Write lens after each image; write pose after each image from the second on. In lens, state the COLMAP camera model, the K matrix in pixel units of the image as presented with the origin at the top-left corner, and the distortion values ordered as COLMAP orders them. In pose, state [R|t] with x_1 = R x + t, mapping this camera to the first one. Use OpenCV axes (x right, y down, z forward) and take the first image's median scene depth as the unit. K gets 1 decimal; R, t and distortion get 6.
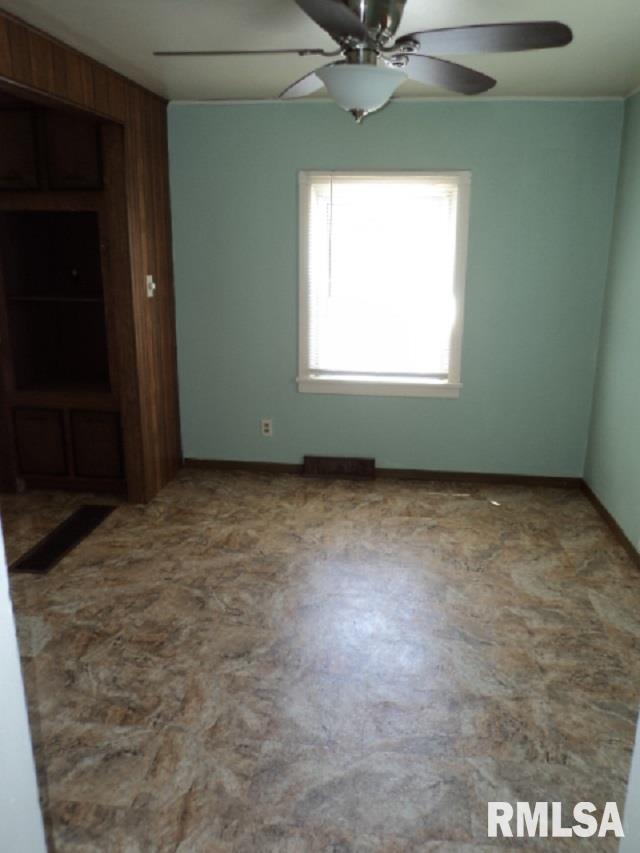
lens RADIAL K [[700.0, 0, 321.7], [0, 700.0, 426.1], [0, 0, 1]] dist [0.010452, 0.001099]
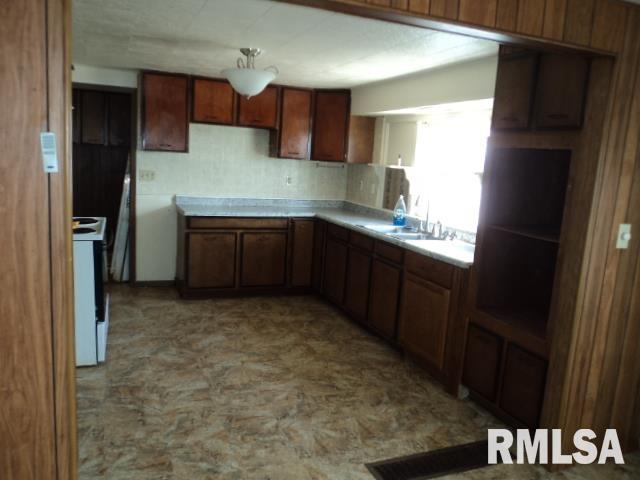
lens RADIAL K [[525.2, 0, 319.2], [0, 525.2, 242.3], [0, 0, 1]] dist [0.010452, 0.001099]
pose [[0.511536, 0.171677, -0.841937, 0.112763], [-0.294599, 0.955490, 0.015841, -0.092658], [0.807182, 0.239930, 0.539343, 0.348657]]
